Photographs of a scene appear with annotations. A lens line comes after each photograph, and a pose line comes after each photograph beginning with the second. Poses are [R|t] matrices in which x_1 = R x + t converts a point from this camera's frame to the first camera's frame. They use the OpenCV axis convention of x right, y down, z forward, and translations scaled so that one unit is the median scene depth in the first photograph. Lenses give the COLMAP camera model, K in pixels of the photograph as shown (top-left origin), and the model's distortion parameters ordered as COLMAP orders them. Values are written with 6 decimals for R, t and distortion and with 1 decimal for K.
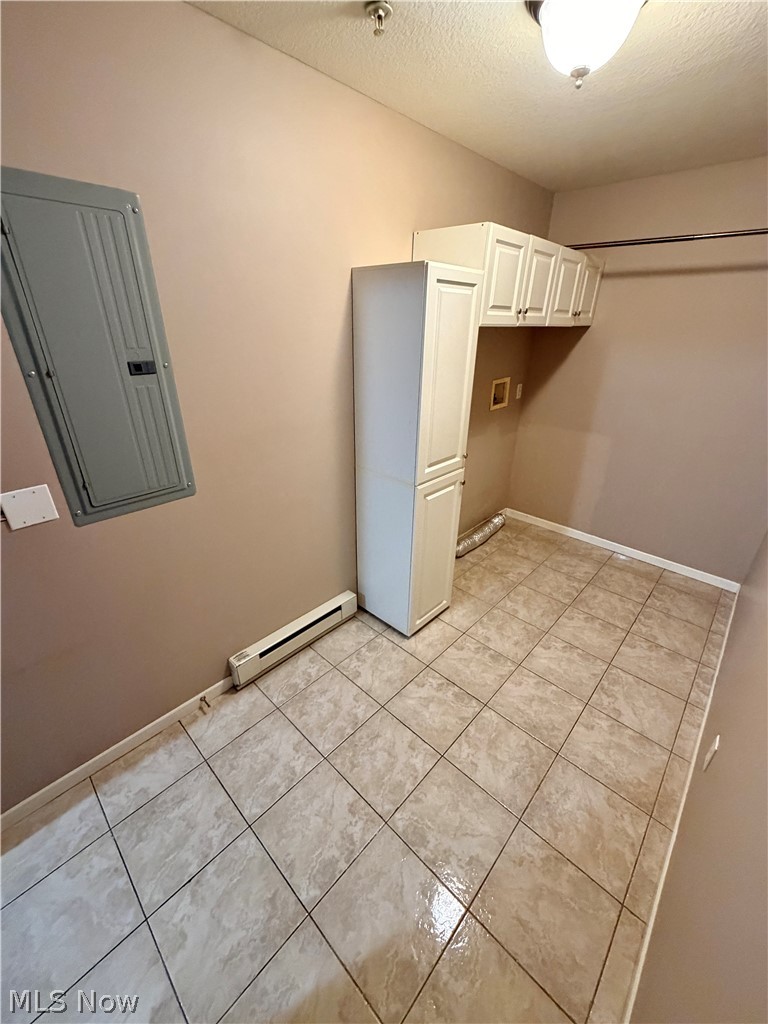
lens RADIAL K [[409.3, 0, 384.6], [0, 409.3, 511.2], [0, 0, 1]] dist [-0.000954, -0.000103]
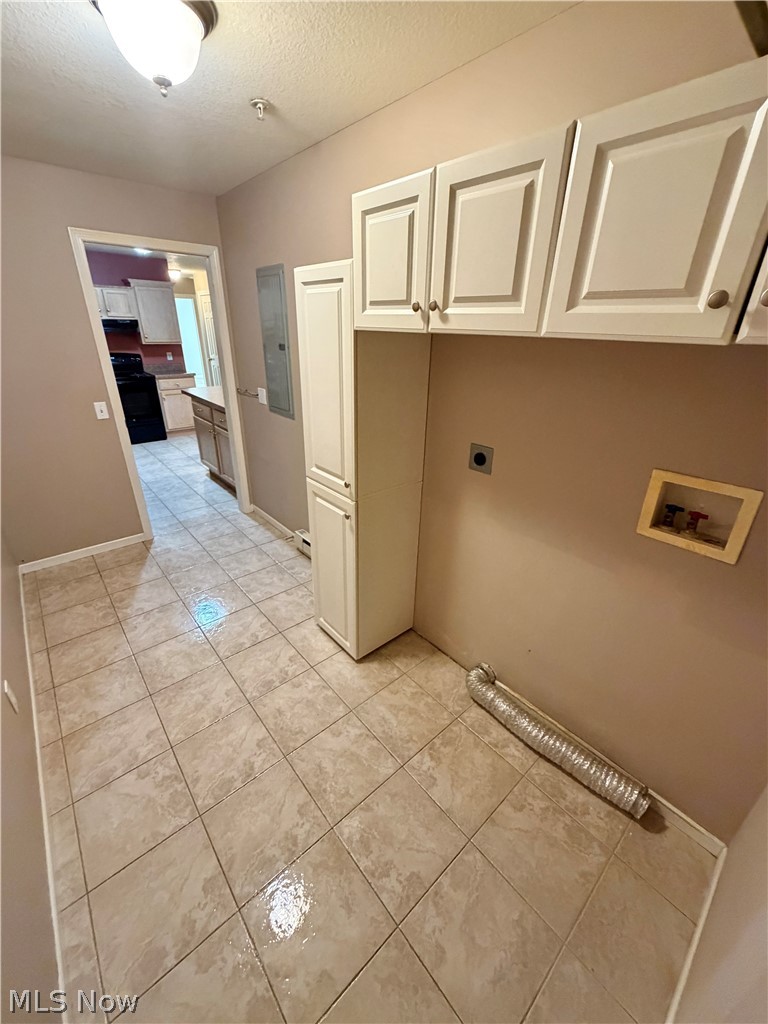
lens RADIAL K [[409.3, 0, 380.7], [0, 409.3, 510.2], [0, 0, 1]] dist [-0.000954, -0.000103]
pose [[-0.108854, 0.396774, -0.911439, 1.026376], [-0.439880, 0.803005, 0.402105, -0.486648], [0.891435, 0.444695, 0.087122, 1.074564]]
